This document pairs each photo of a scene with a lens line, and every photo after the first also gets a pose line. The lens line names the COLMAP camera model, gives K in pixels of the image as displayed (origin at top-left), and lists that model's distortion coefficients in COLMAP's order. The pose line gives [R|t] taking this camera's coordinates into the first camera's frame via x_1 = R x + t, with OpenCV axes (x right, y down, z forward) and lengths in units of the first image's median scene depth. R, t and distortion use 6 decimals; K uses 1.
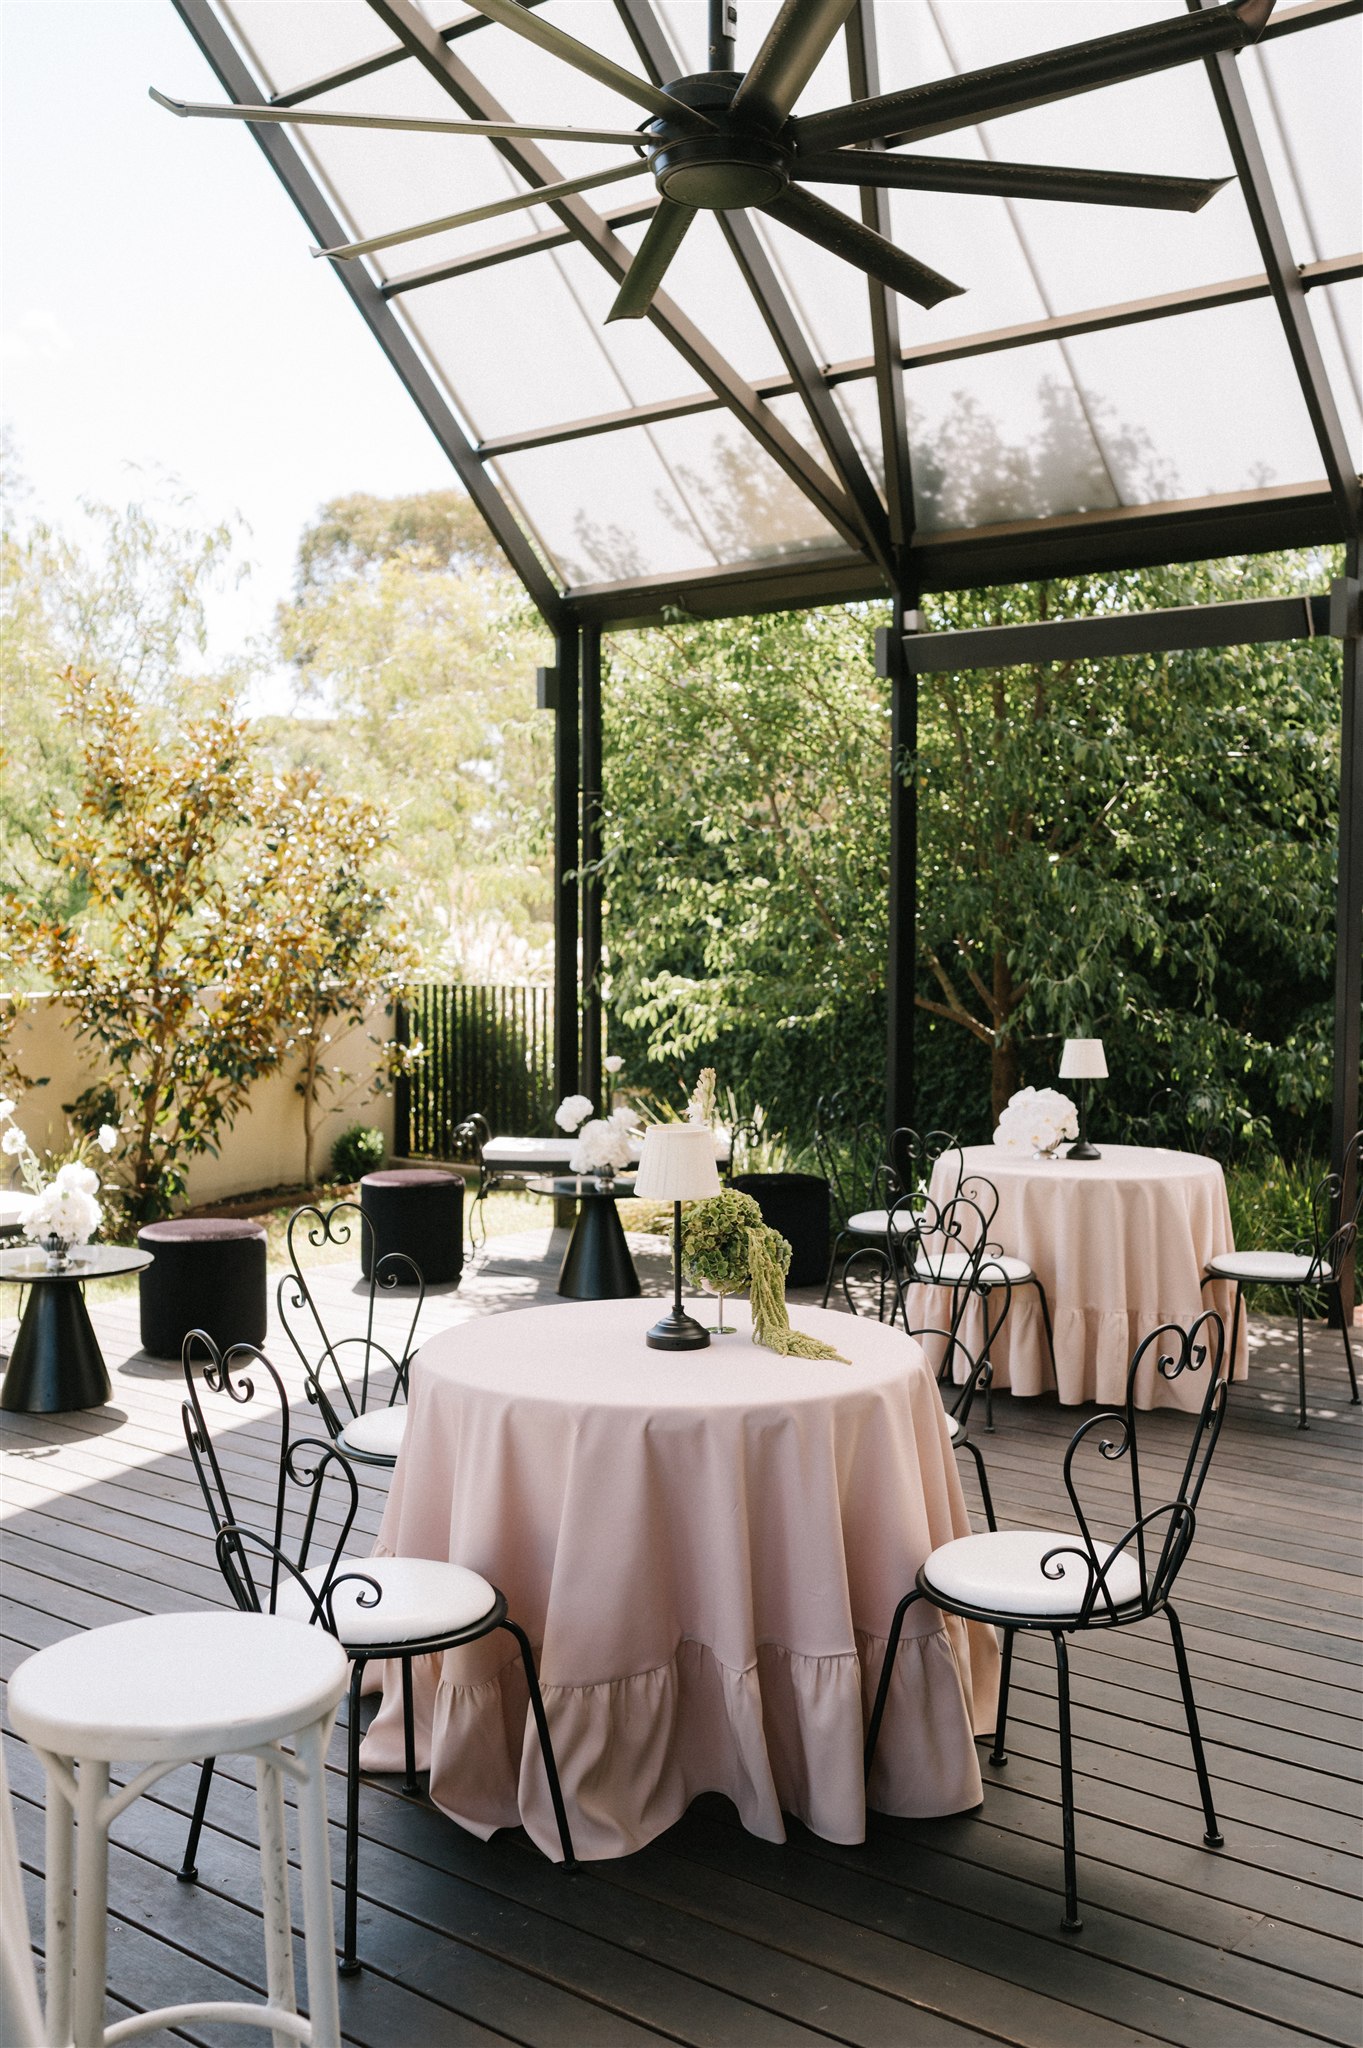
lens RADIAL K [[1930.6, 0, 681.5], [0, 1930.6, 1024.0], [0, 0, 1]] dist [-0.016273, 0.068452]
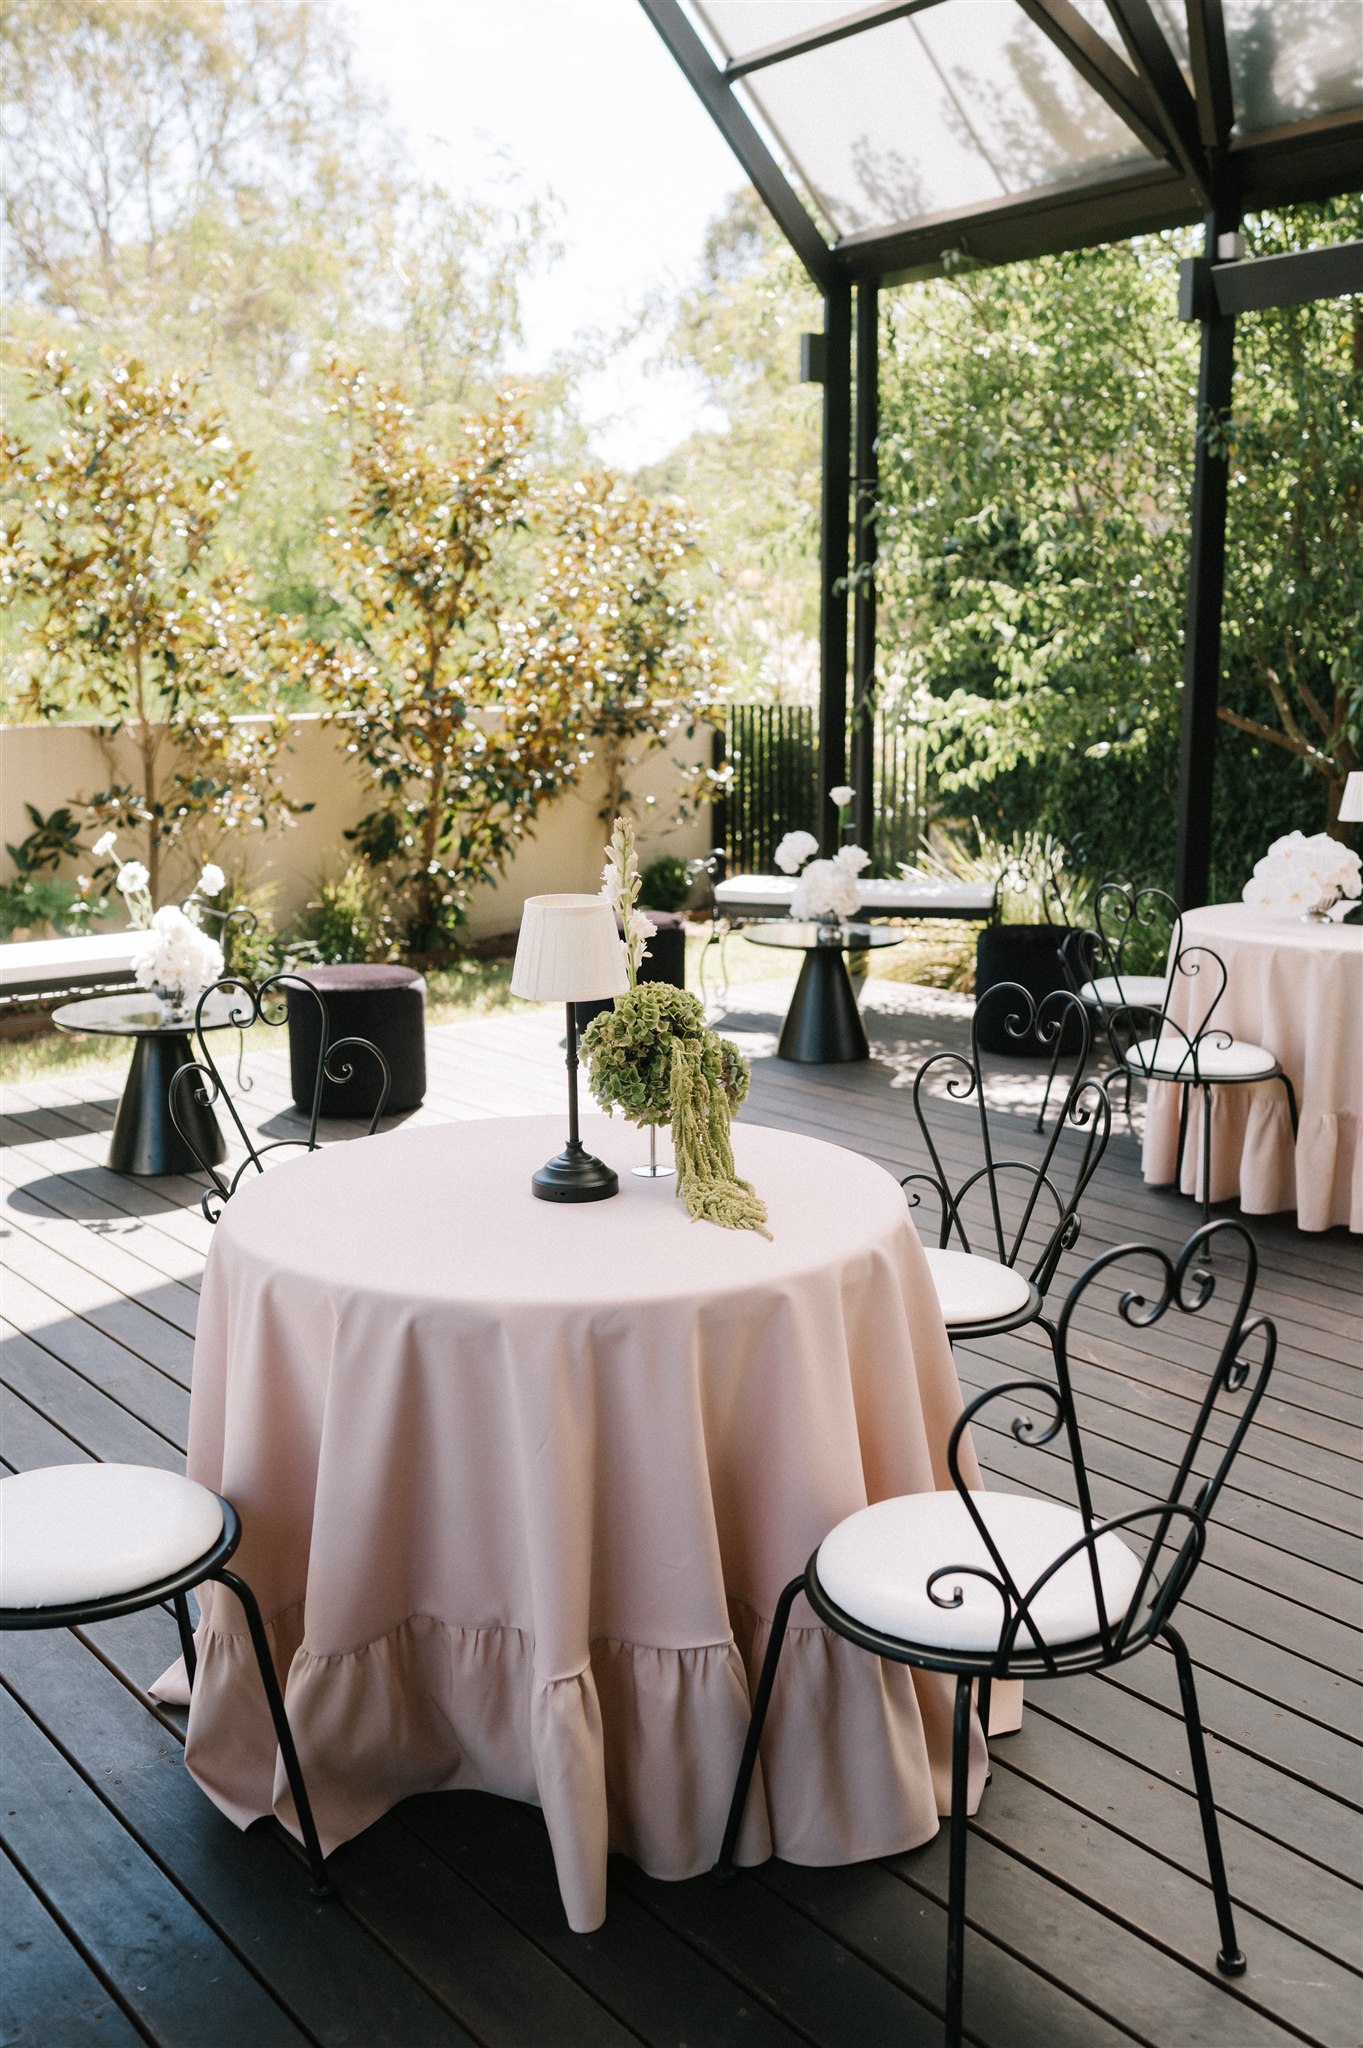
lens RADIAL K [[1930.6, 0, 681.5], [0, 1930.6, 1024.0], [0, 0, 1]] dist [-0.016273, 0.068452]
pose [[0.975874, 0.033768, -0.215709, 0.069639], [-0.002643, 0.989722, 0.142978, -0.001476], [0.218320, -0.138959, 0.965933, 0.106161]]
